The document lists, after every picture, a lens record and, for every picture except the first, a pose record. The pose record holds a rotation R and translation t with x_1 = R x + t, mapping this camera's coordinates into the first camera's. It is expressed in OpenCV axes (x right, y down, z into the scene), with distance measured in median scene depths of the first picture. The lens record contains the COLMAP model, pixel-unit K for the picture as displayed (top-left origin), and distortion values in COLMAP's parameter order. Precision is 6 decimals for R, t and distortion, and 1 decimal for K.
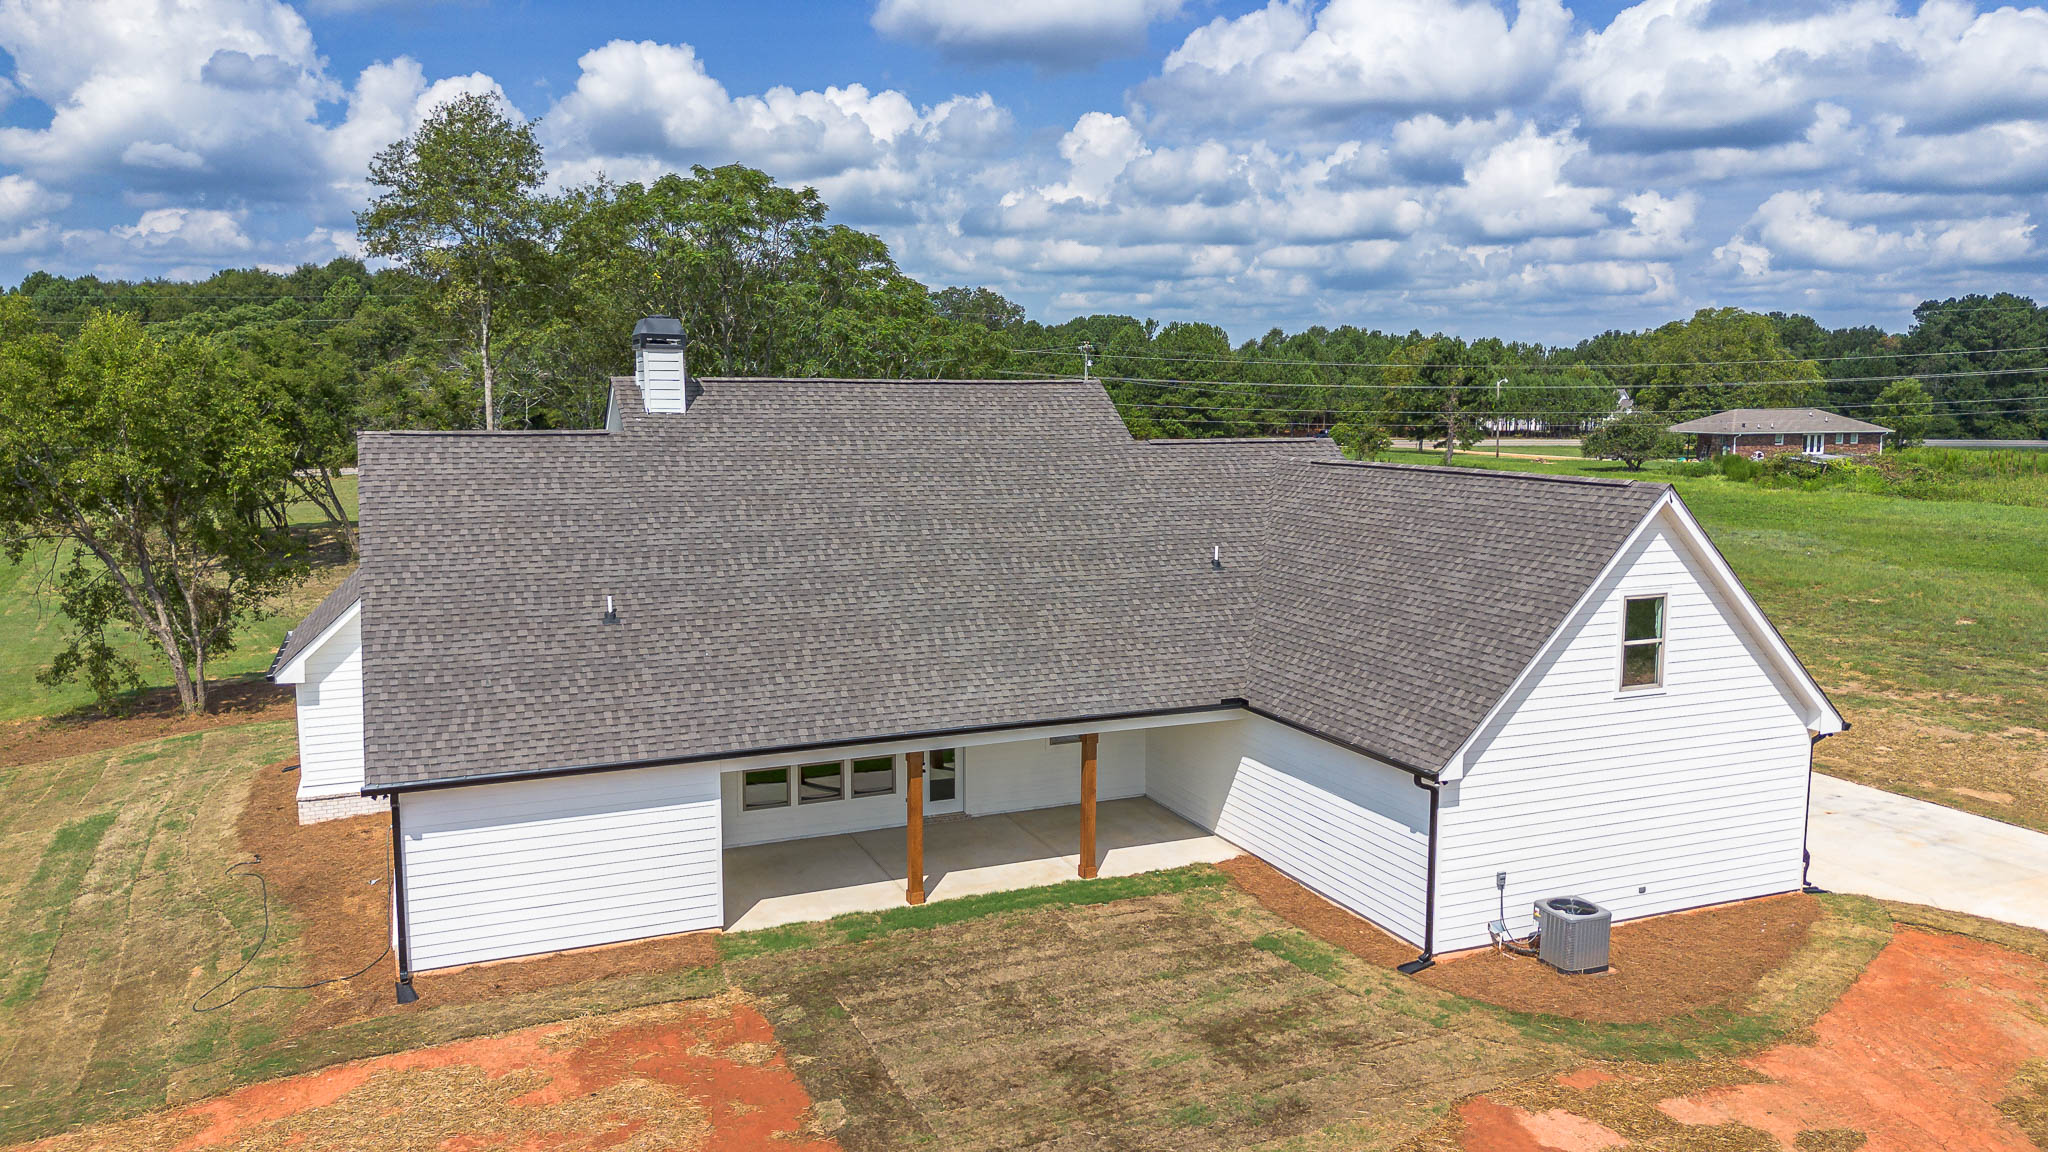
lens RADIAL K [[1452.6, 0, 1025.7], [0, 1452.6, 577.2], [0, 0, 1]] dist [0.056616, -0.059278]
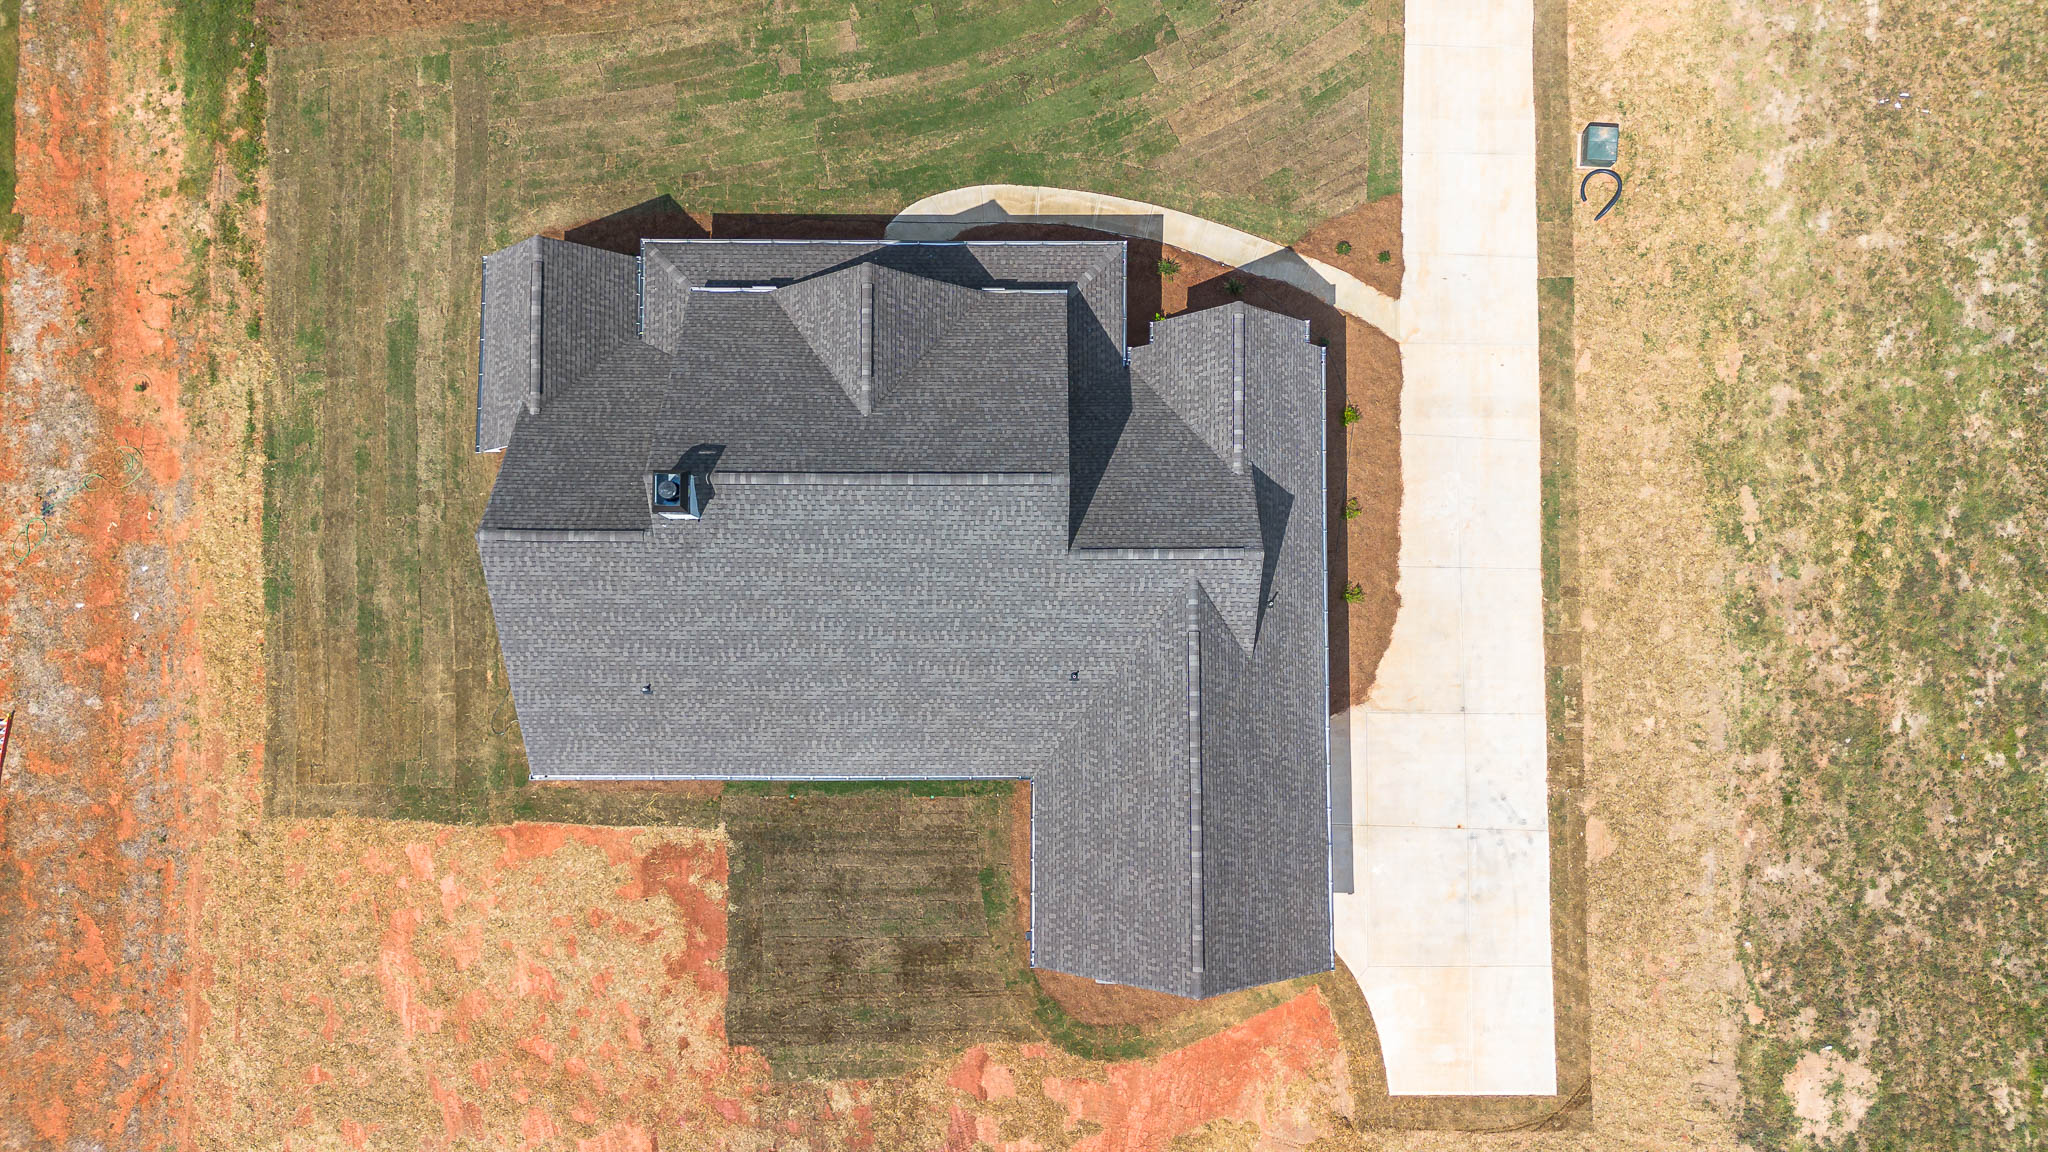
lens RADIAL K [[1452.6, 0, 1033.4], [0, 1452.6, 559.8], [0, 0, 1]] dist [0.056616, -0.059278]
pose [[0.918920, 0.392662, -0.037454, 0.114975], [-0.043763, 0.195862, 0.979655, -1.524270], [0.392009, -0.898585, 0.197165, 0.902081]]
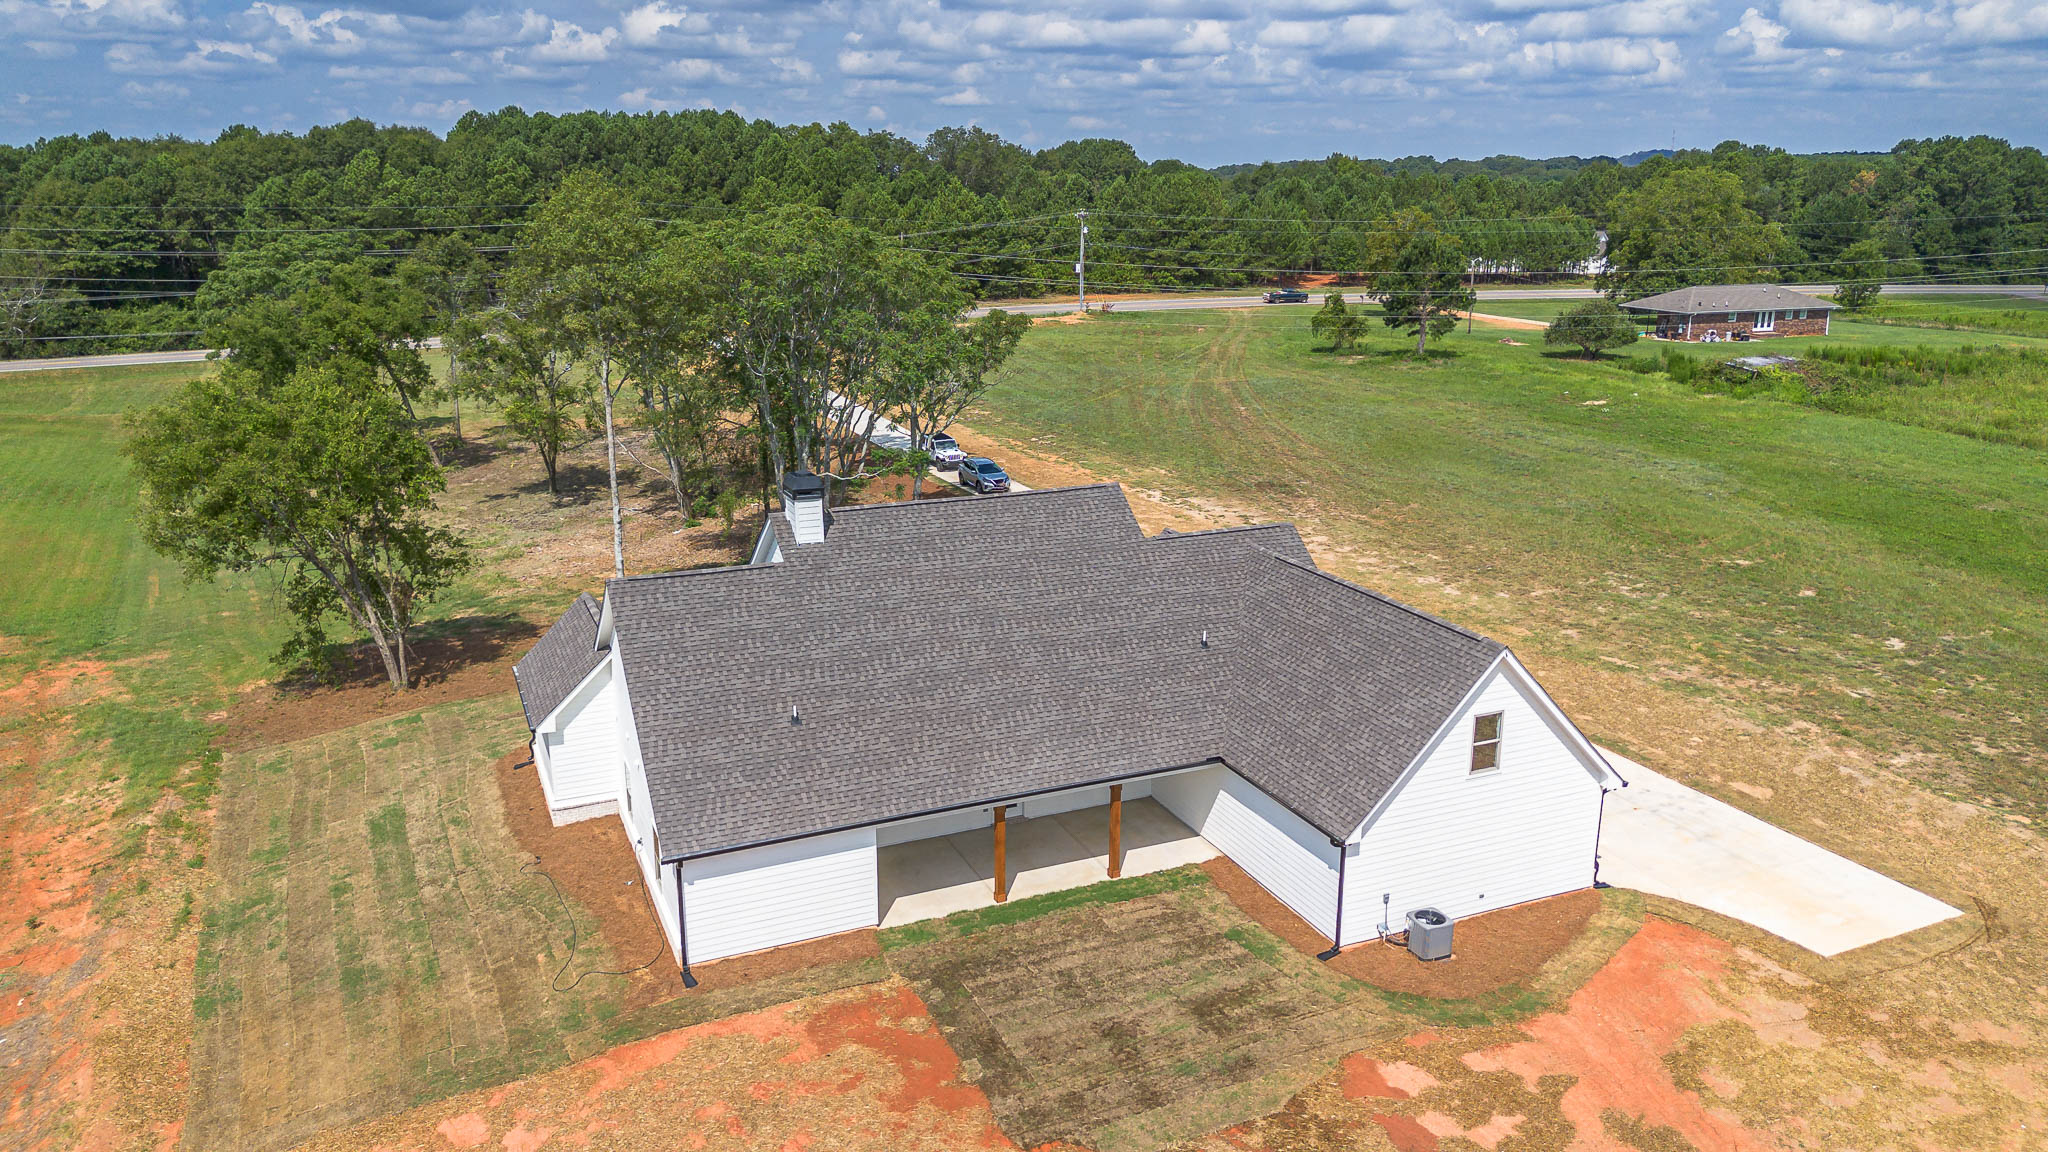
lens RADIAL K [[1452.6, 0, 1024.9], [0, 1452.6, 574.1], [0, 0, 1]] dist [0.056616, -0.059278]
pose [[0.999953, -0.003181, 0.009141, -0.059268], [0.001894, 0.990503, 0.137480, -0.296251], [-0.009492, -0.137456, 0.990462, -0.409476]]
